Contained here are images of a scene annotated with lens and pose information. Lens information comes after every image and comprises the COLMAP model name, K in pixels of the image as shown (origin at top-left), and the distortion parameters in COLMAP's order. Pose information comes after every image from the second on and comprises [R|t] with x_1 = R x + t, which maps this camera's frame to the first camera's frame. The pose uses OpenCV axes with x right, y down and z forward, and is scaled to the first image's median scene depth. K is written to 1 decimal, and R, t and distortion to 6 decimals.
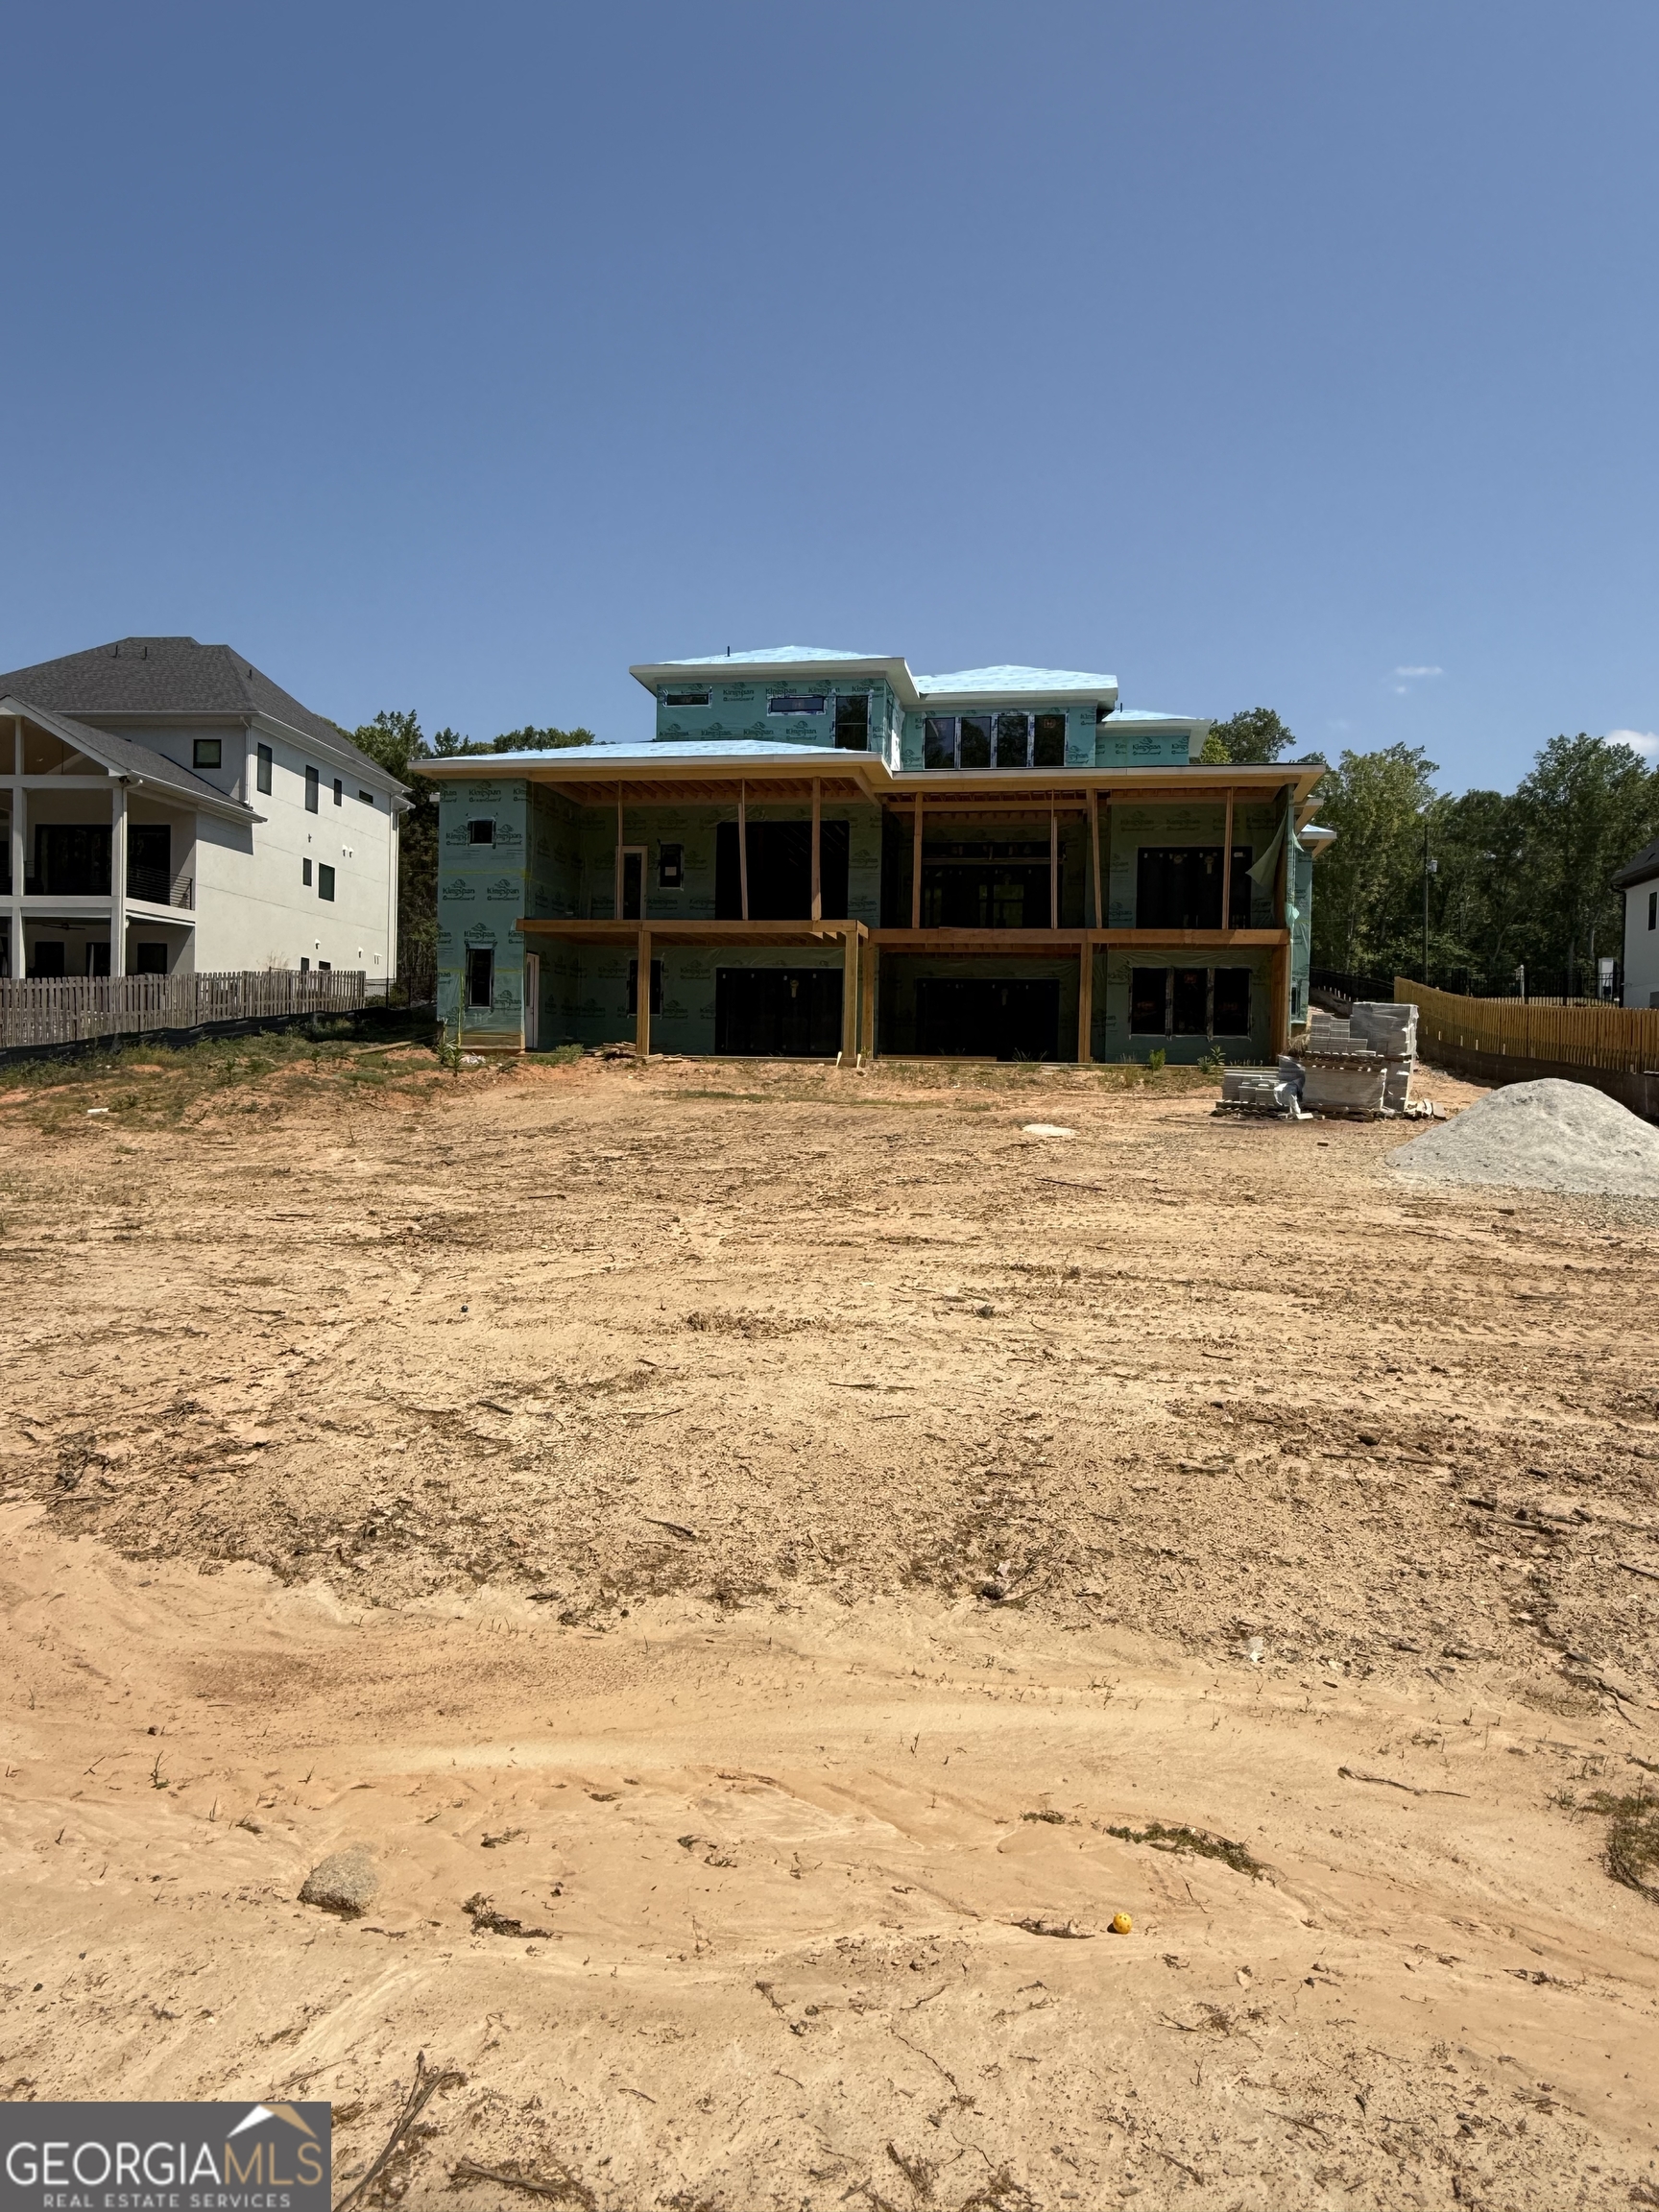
lens RADIAL K [[1421.6, 0, 830.7], [0, 1421.6, 1108.0], [0, 0, 1]] dist [-0.000901, 0.003963]
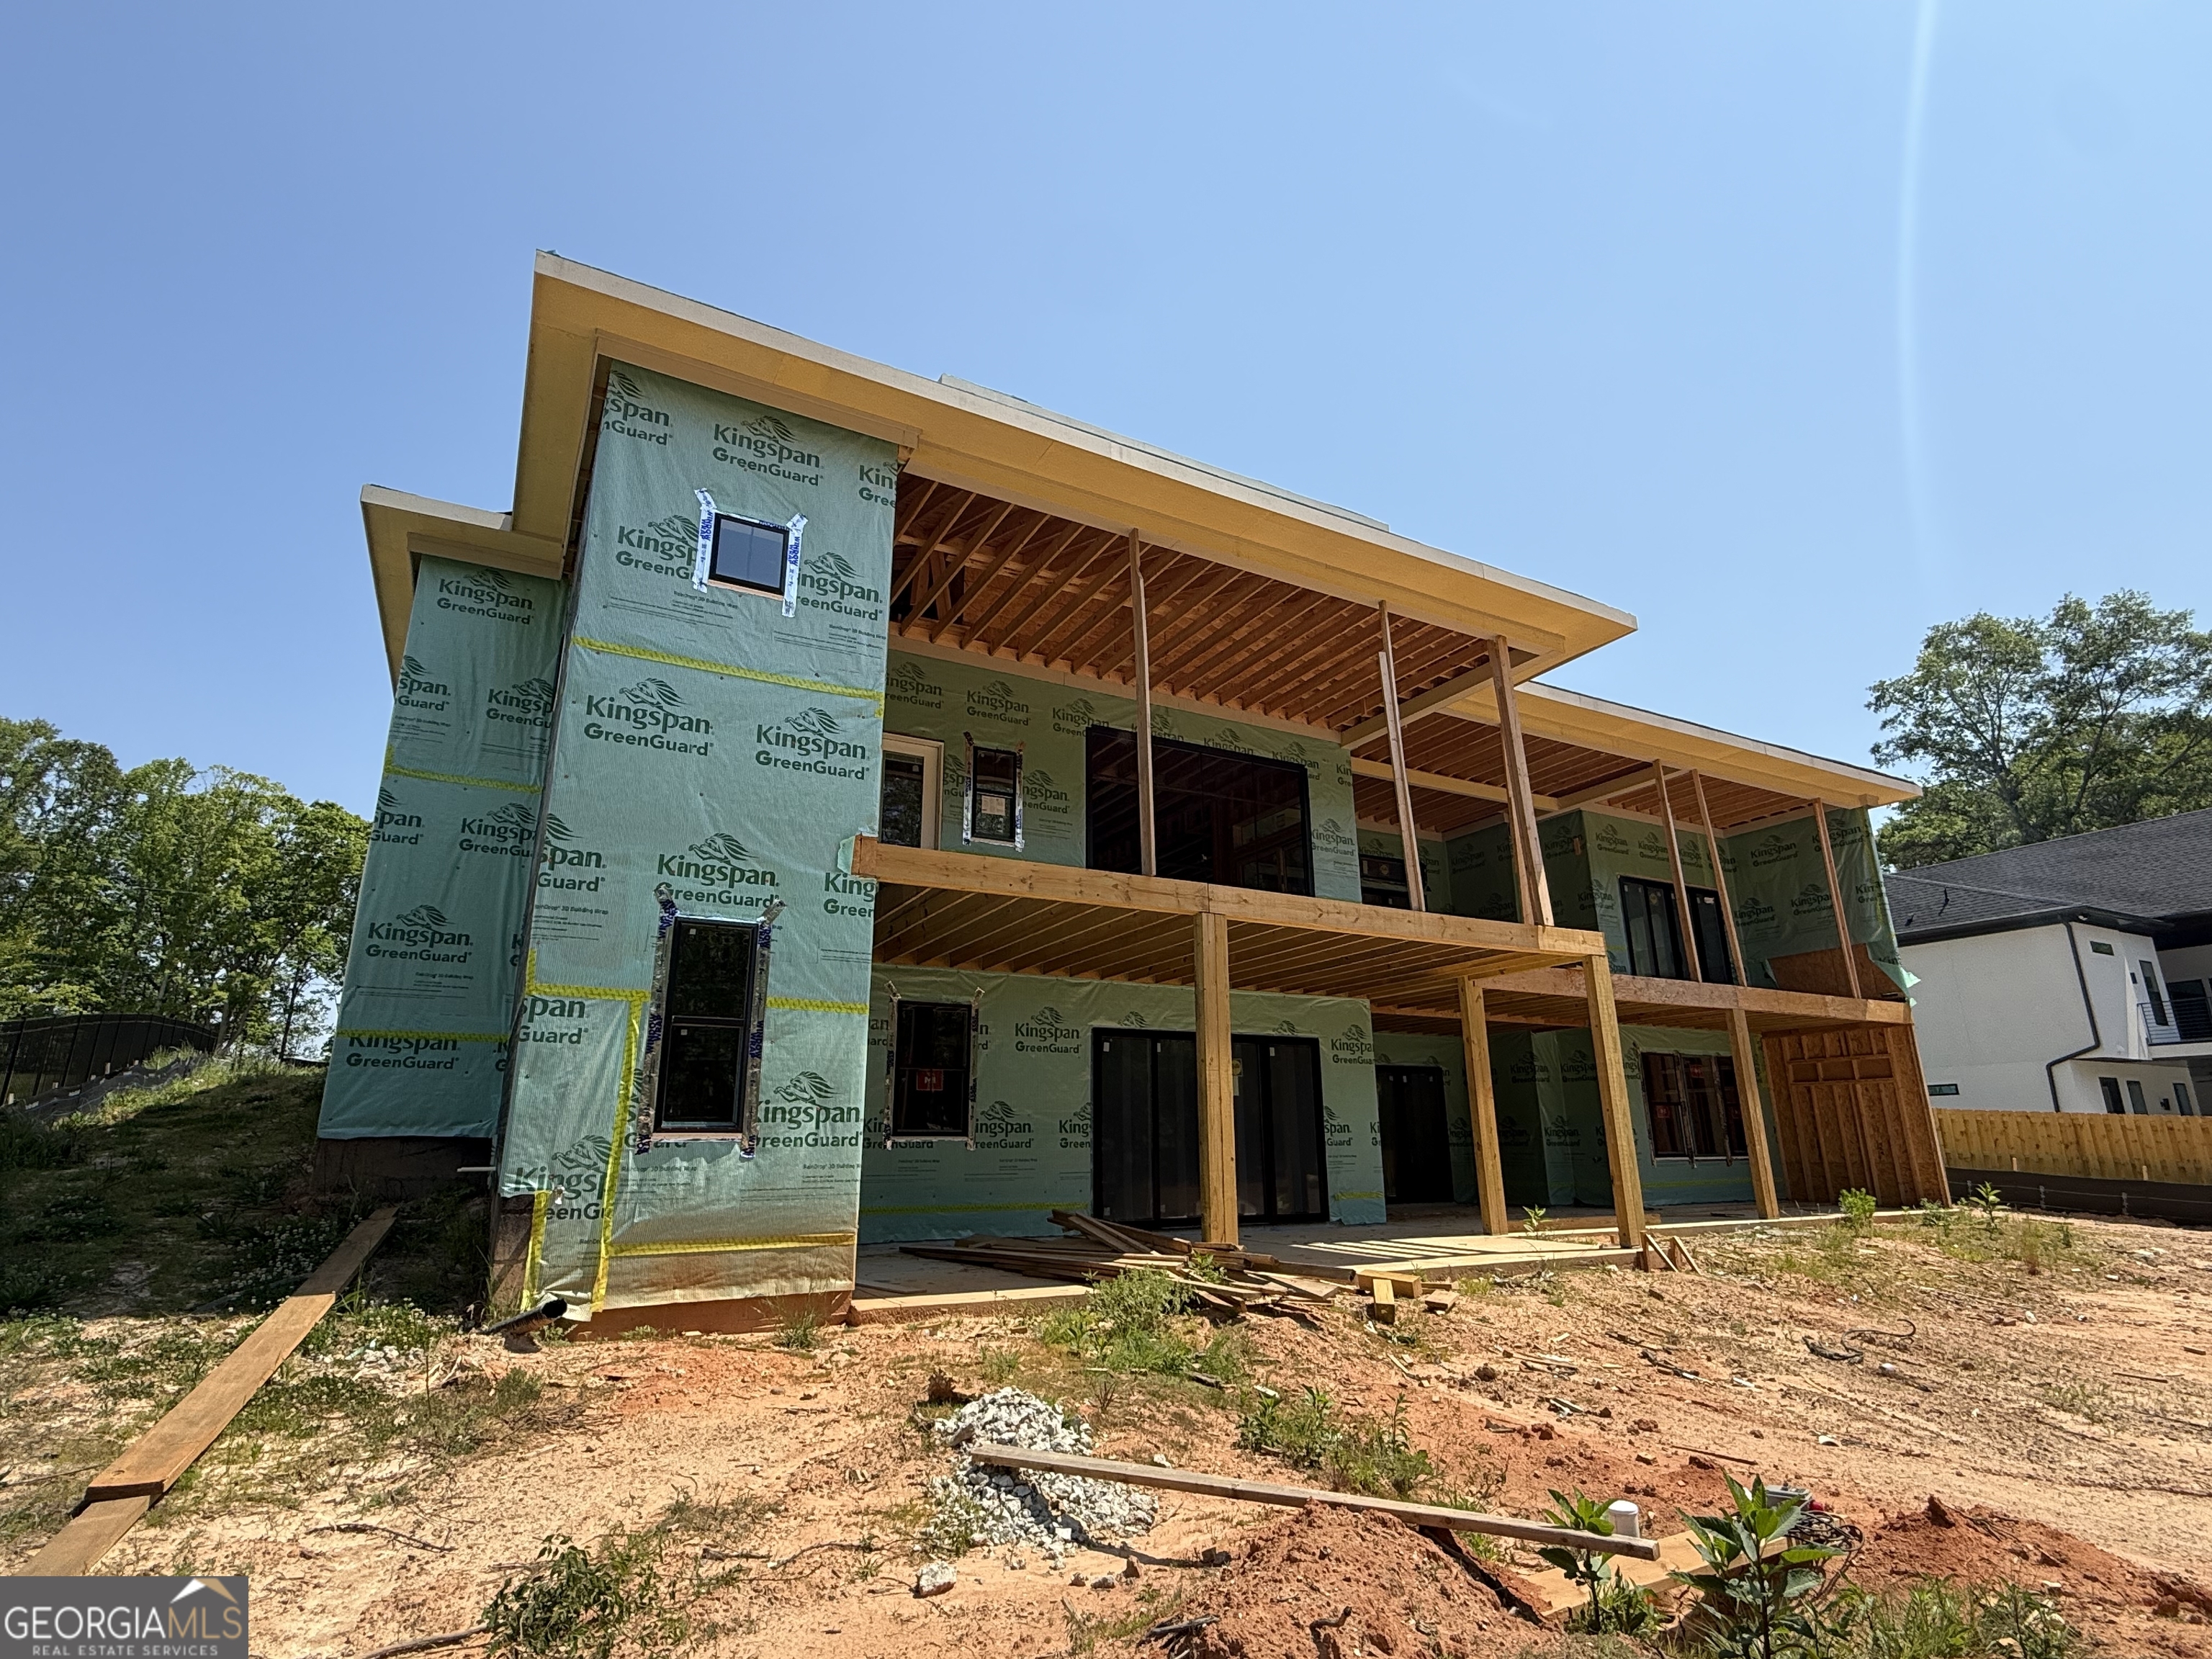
lens RADIAL K [[1117.1, 0, 1107.2], [0, 1117.1, 830.1], [0, 0, 1]] dist [0.005088, 0.000273]
pose [[0.776762, 0.149048, 0.611903, -0.305013], [0.038347, 0.958596, -0.282175, -0.059708], [-0.628626, 0.242647, 0.738886, 0.734249]]
